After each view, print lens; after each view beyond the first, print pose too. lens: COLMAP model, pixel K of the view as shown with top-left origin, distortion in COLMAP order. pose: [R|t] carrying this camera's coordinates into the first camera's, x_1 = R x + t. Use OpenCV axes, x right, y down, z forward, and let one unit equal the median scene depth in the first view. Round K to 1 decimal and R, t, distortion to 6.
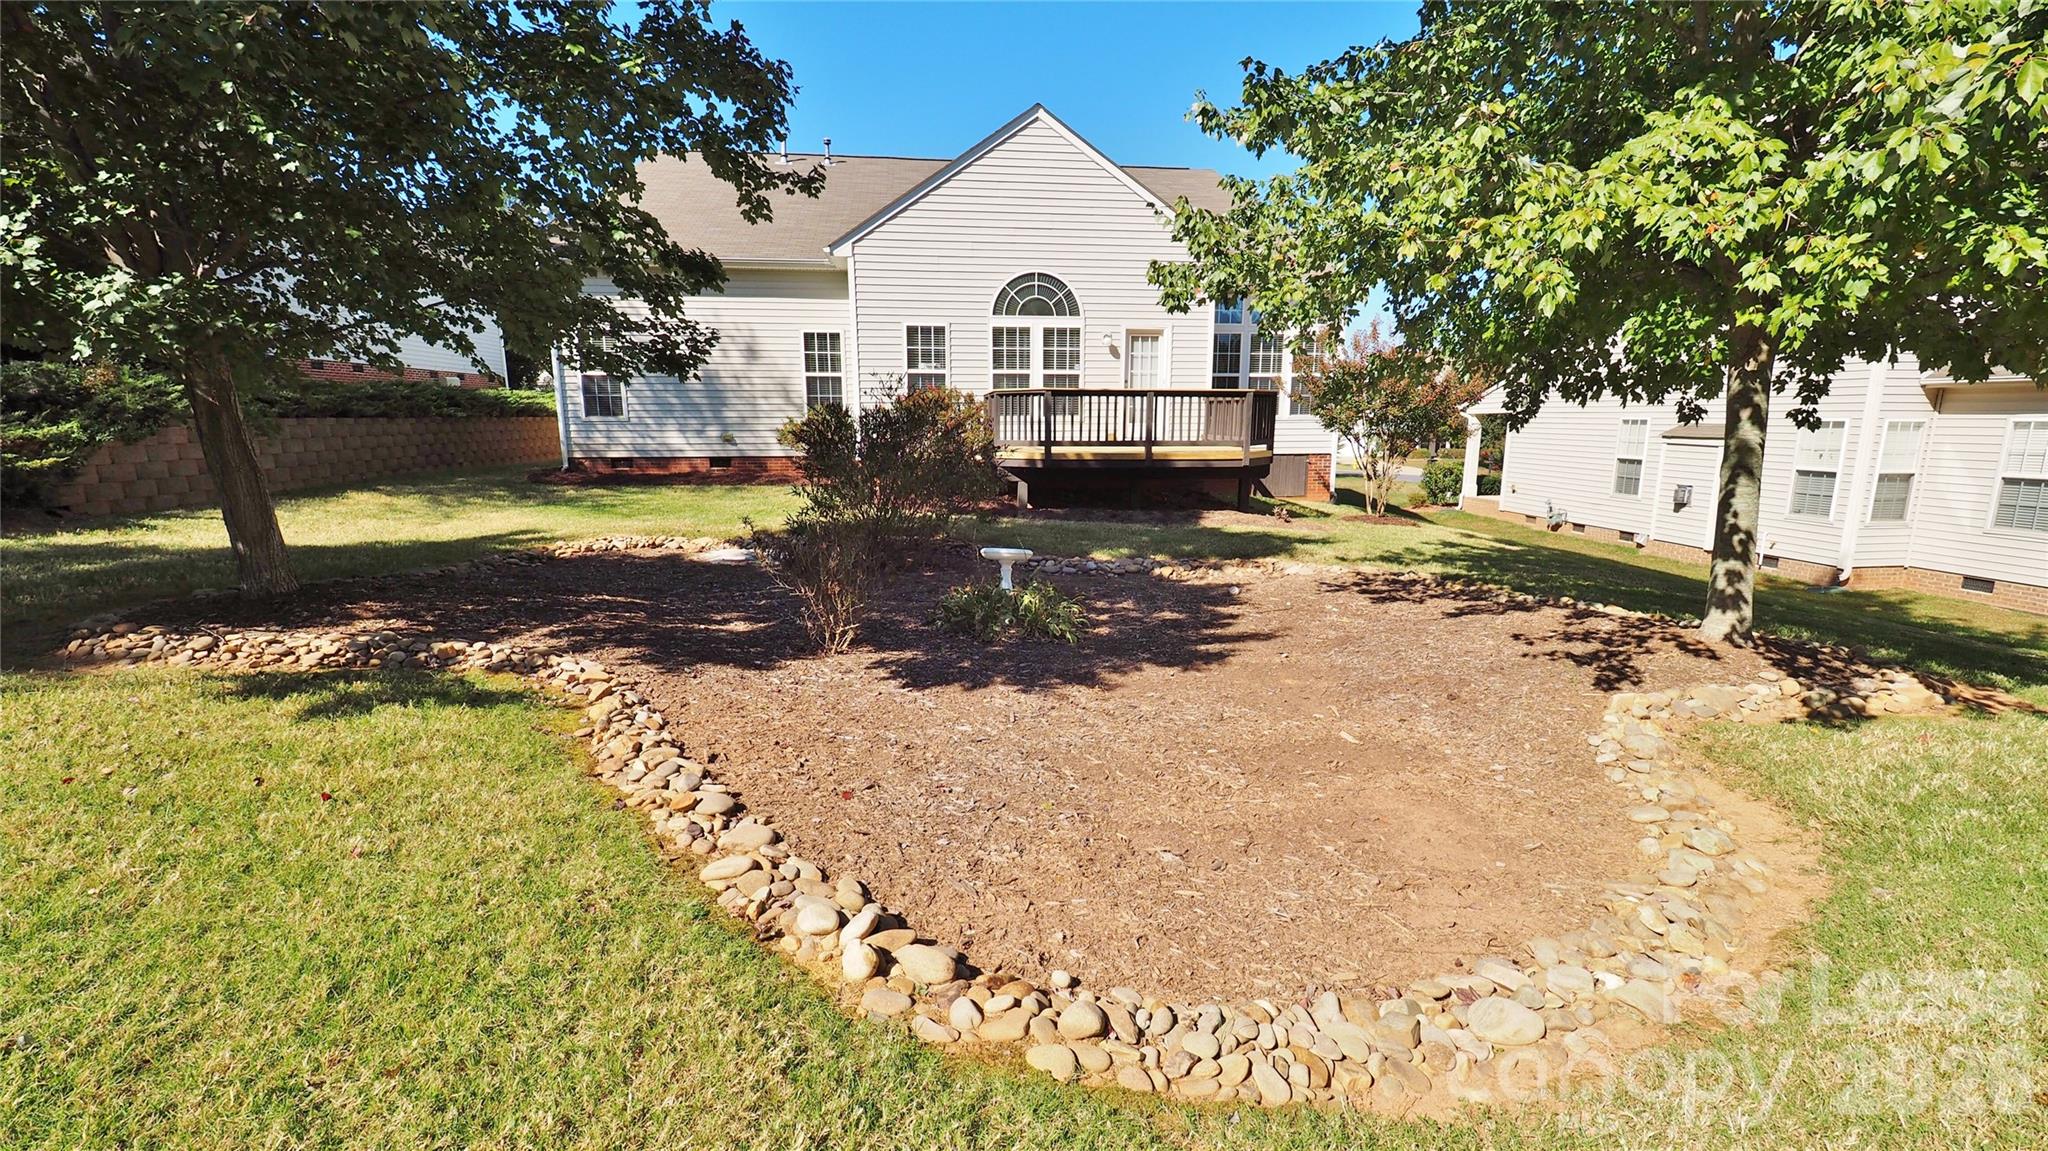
lens RADIAL K [[837.6, 0, 1024.0], [0, 837.6, 575.5], [0, 0, 1]] dist [-0.007858, -0.000270]
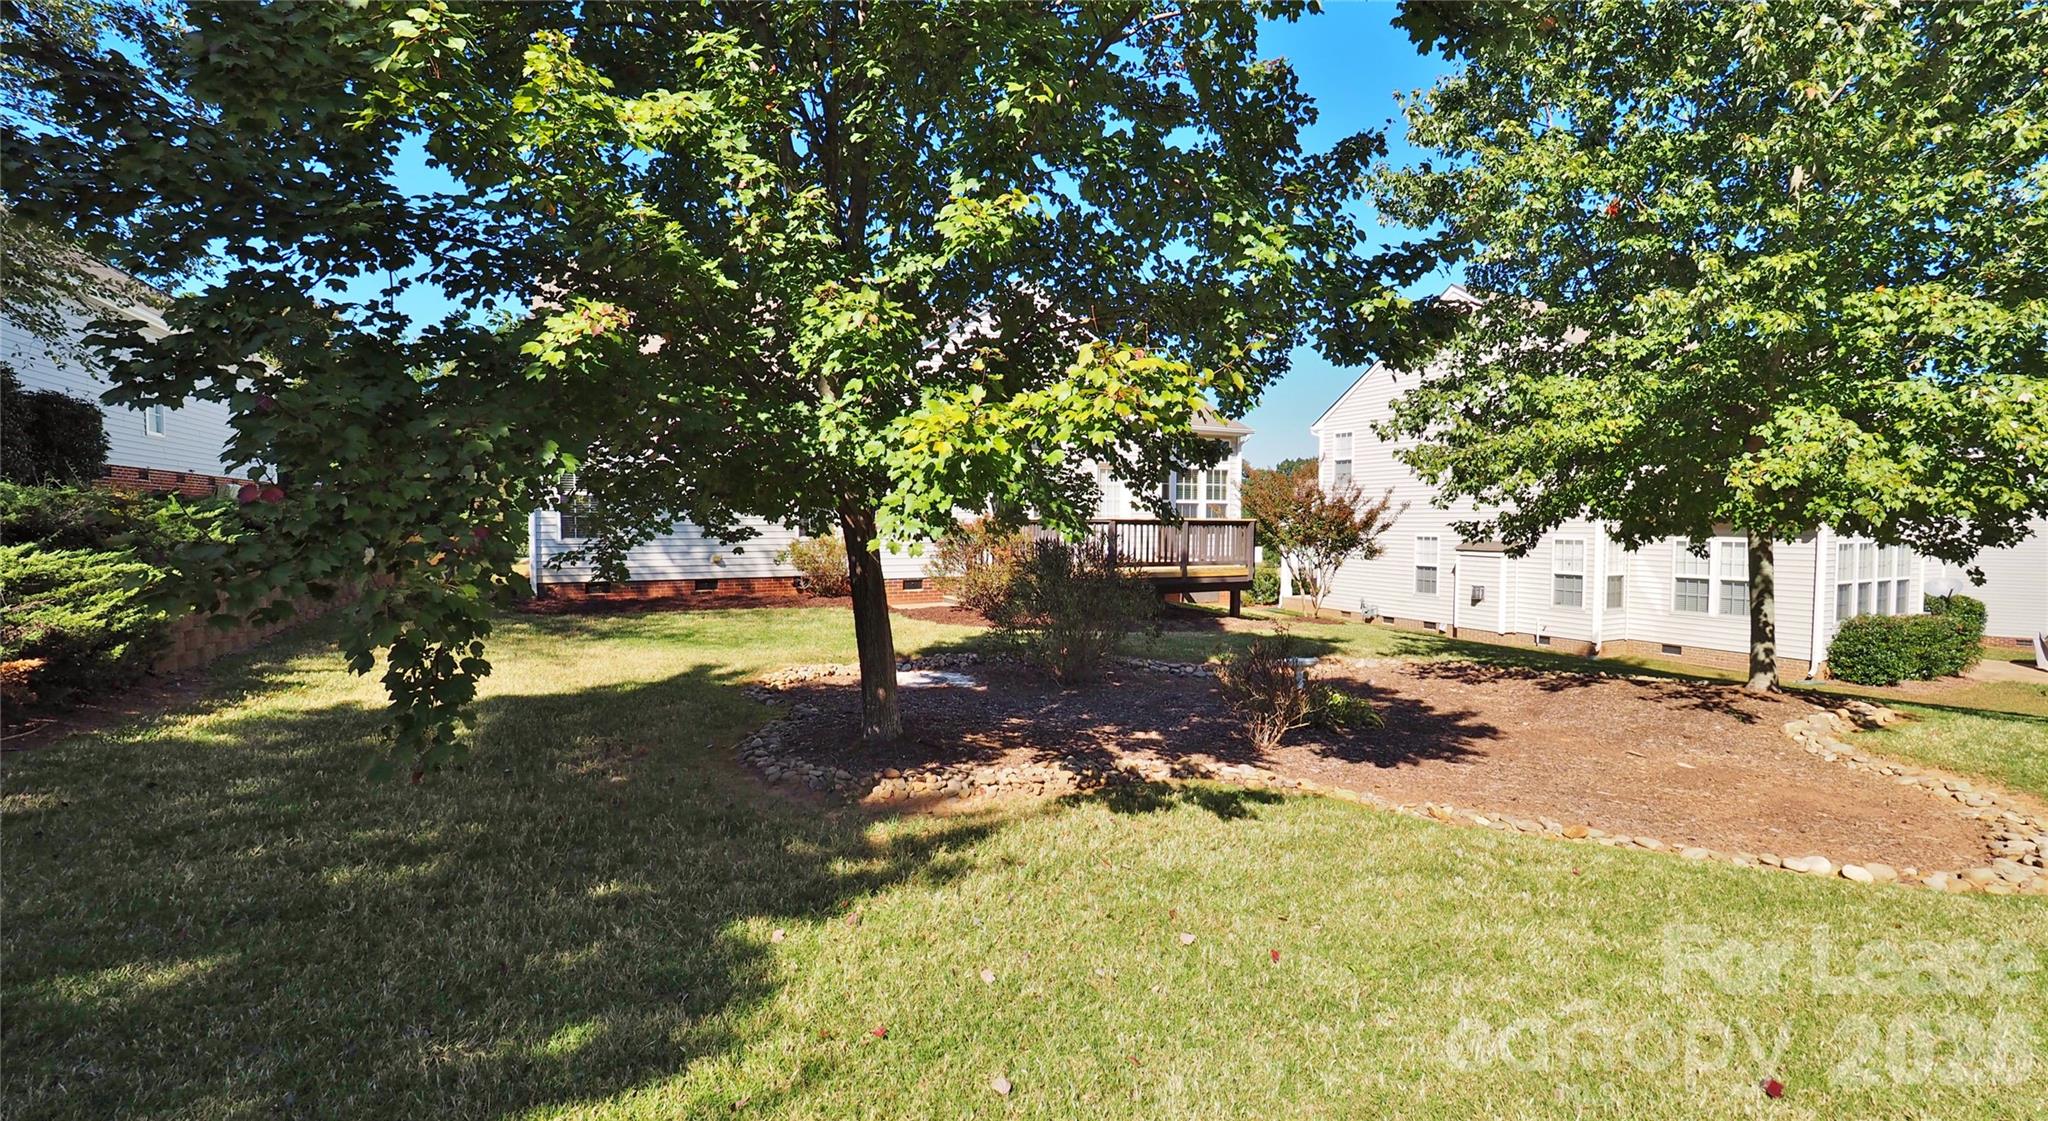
lens RADIAL K [[841.9, 0, 1024.0], [0, 841.9, 560.5], [0, 0, 1]] dist [-0.000348, -0.000032]
pose [[0.942253, -0.011909, 0.334690, -0.370714], [0.058836, 0.989711, -0.130424, -0.015996], [-0.329694, 0.142585, 0.933259, -0.031754]]
